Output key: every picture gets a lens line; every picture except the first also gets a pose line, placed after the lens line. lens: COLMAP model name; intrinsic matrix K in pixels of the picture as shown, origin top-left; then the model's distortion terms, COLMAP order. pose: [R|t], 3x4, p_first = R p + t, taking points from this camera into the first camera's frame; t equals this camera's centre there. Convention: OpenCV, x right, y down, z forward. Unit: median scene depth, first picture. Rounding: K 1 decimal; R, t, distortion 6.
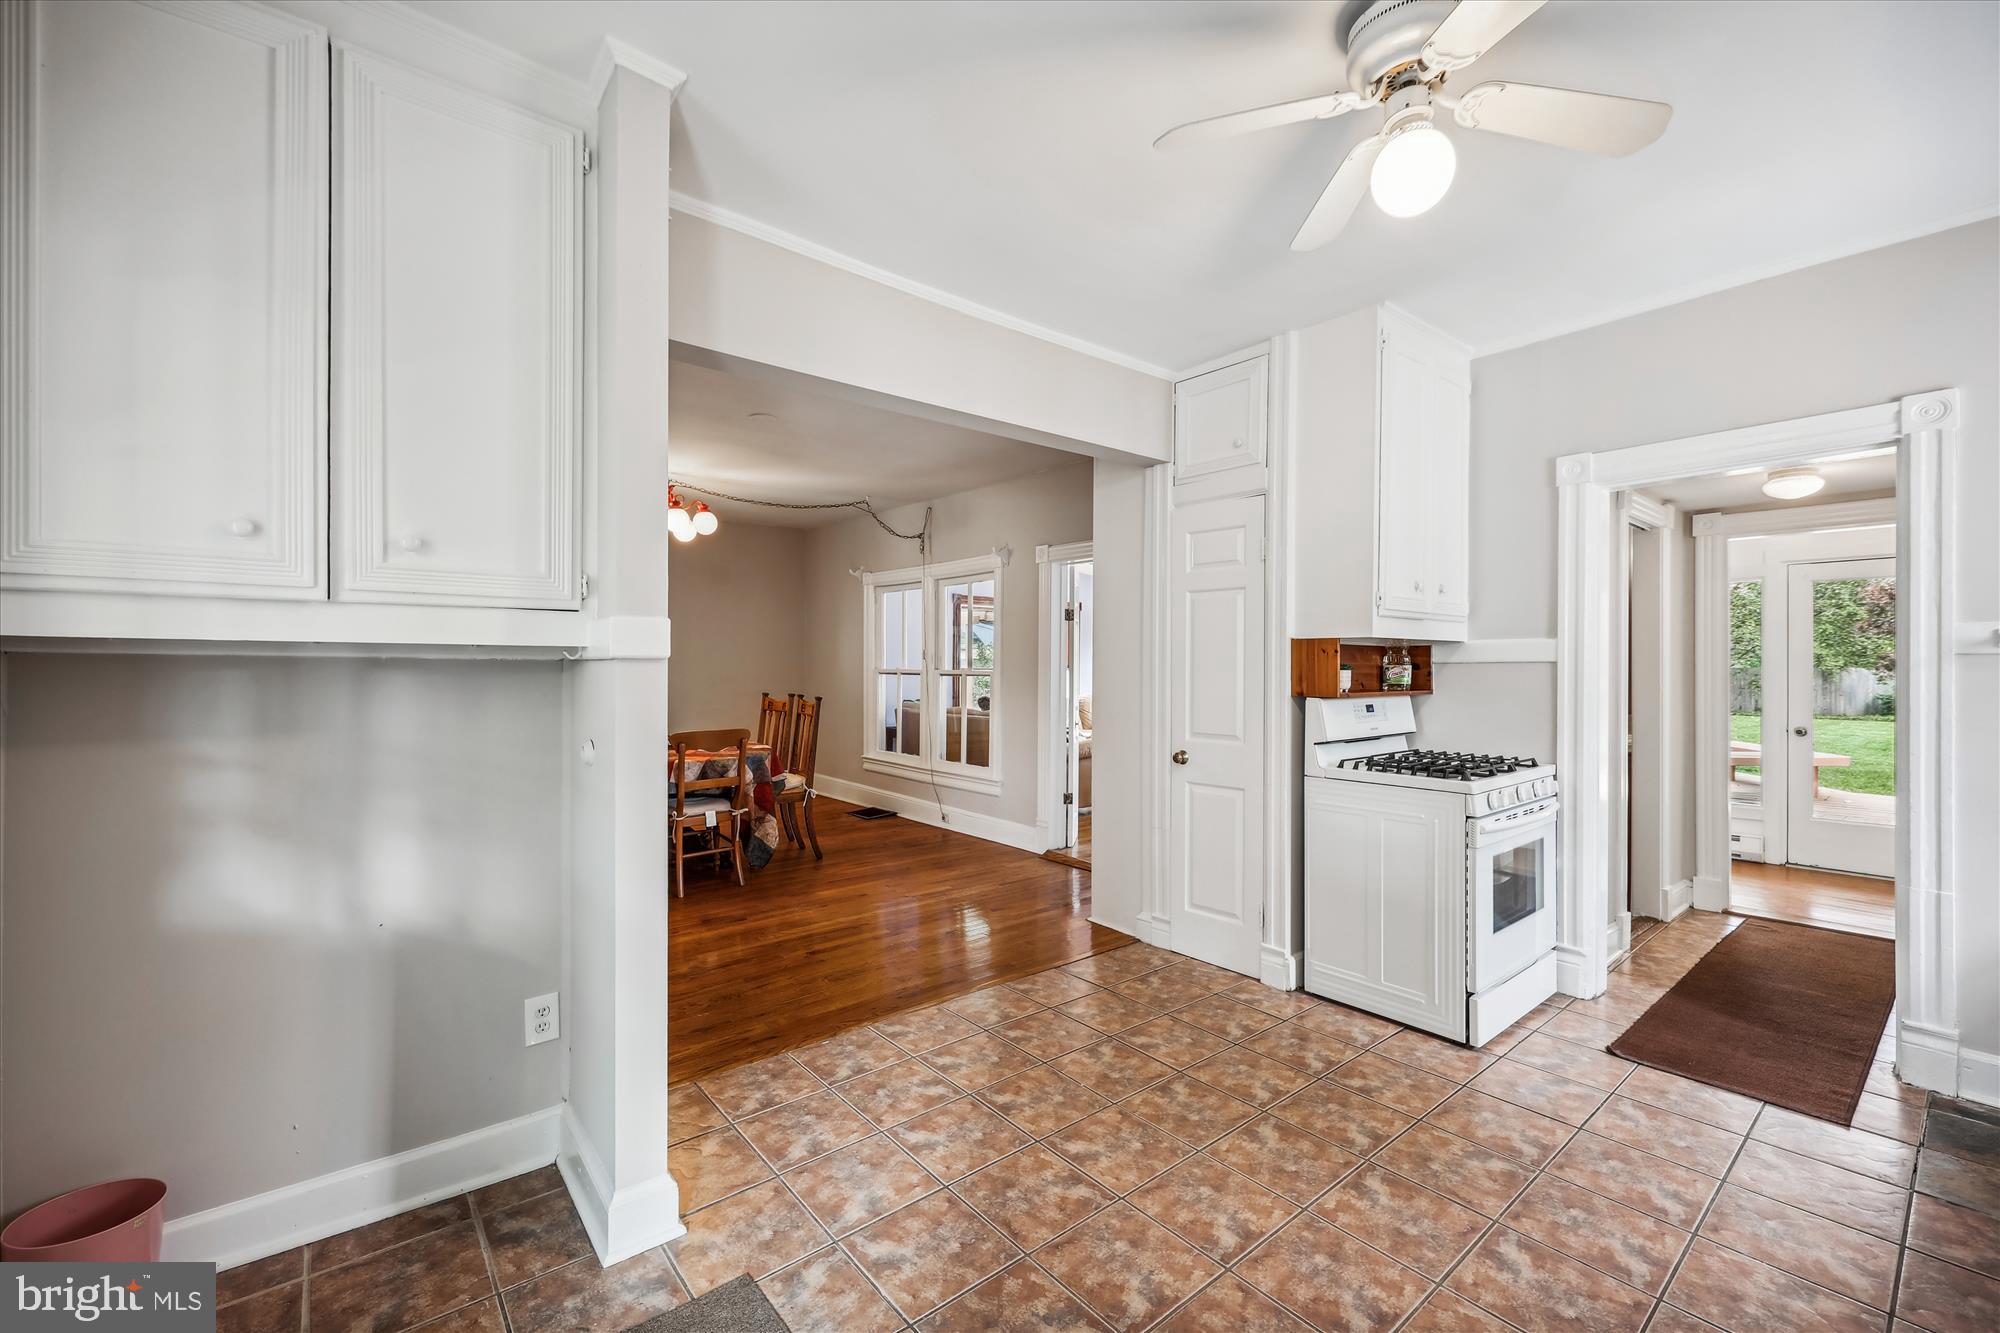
lens RADIAL K [[819.9, 0, 1003.8], [0, 819.9, 664.2], [0, 0, 1]] dist [0.007082, 0.000131]
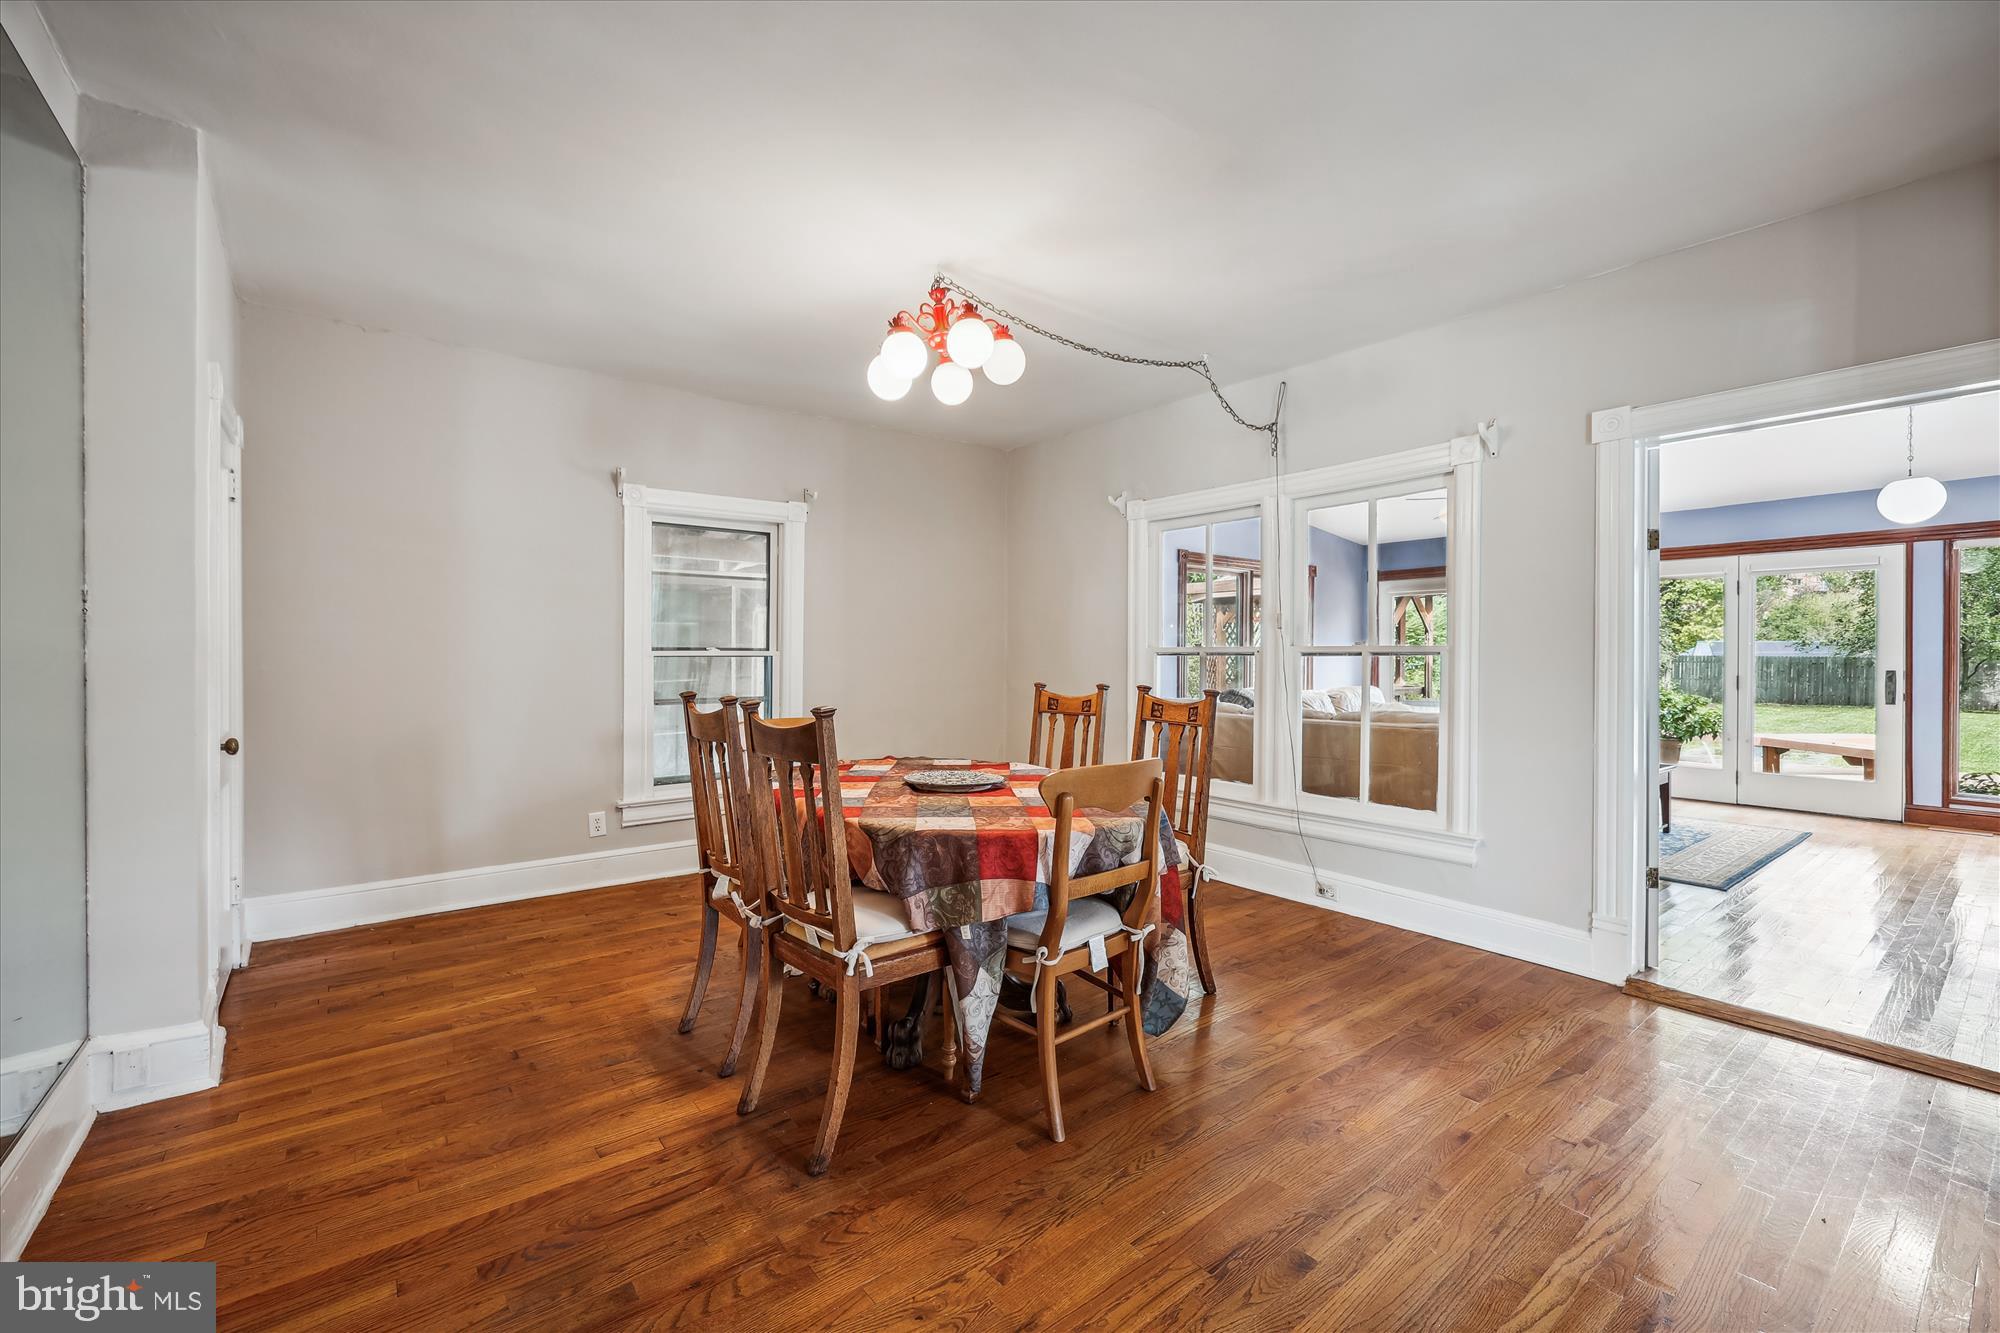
lens RADIAL K [[819.9, 0, 995.5], [0, 819.9, 664.4], [0, 0, 1]] dist [0.007082, 0.000131]
pose [[0.999020, -0.000836, -0.044246, -0.294757], [0.001519, 0.999880, 0.015395, 0.011288], [0.044228, -0.015447, 0.998902, 0.395169]]
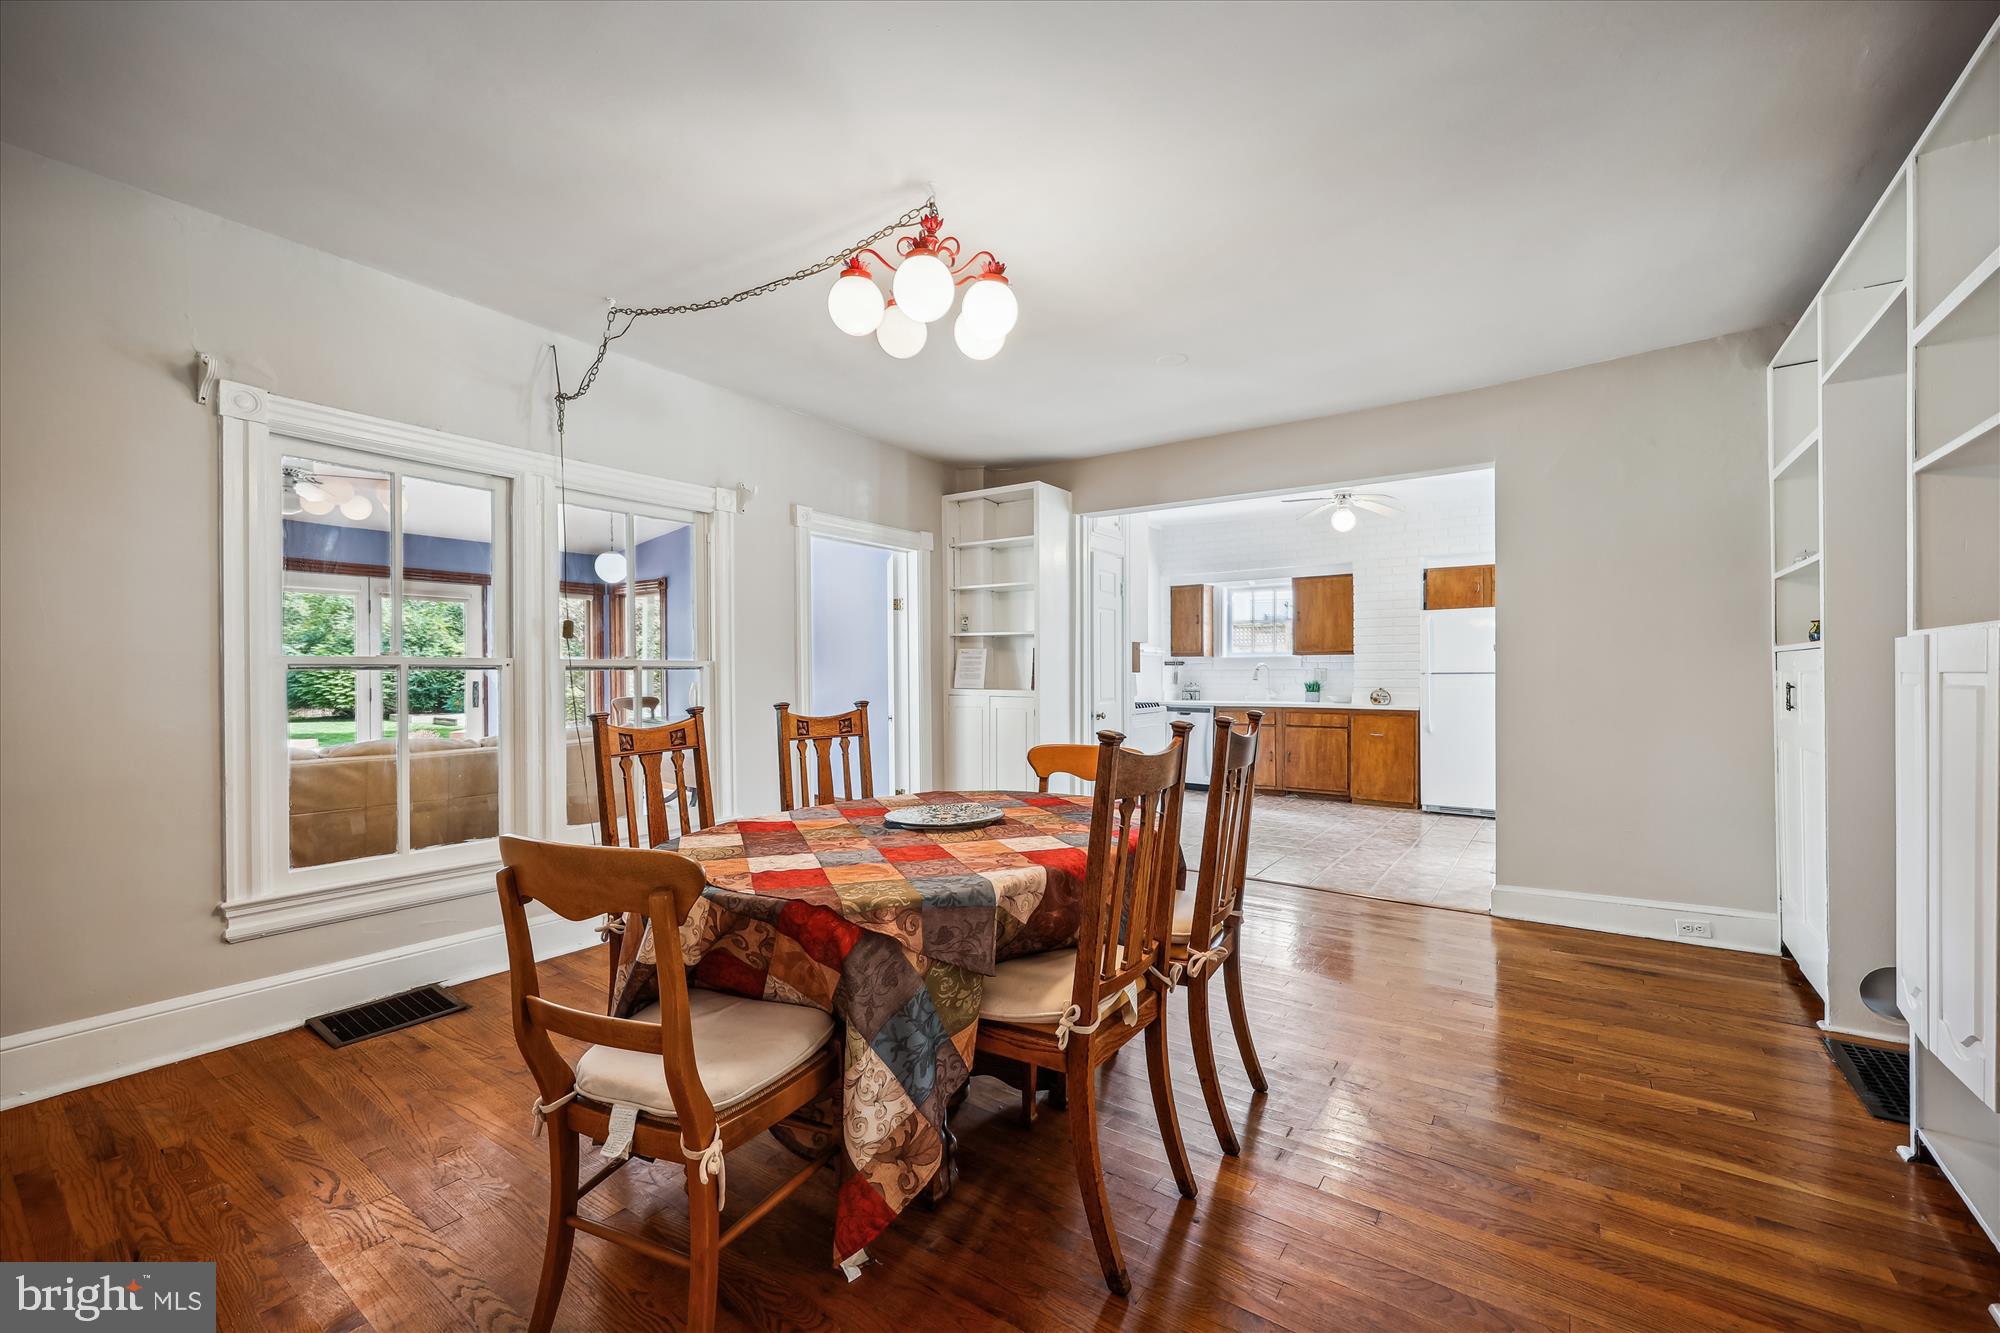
lens RADIAL K [[819.9, 0, 1000.3], [0, 819.9, 672.7], [0, 0, 1]] dist [0.007082, 0.000131]
pose [[-0.266384, -0.002764, 0.963863, -0.767276], [-0.002388, 0.999995, 0.002208, 0.015612], [-0.963864, -0.001713, -0.266389, 0.999850]]
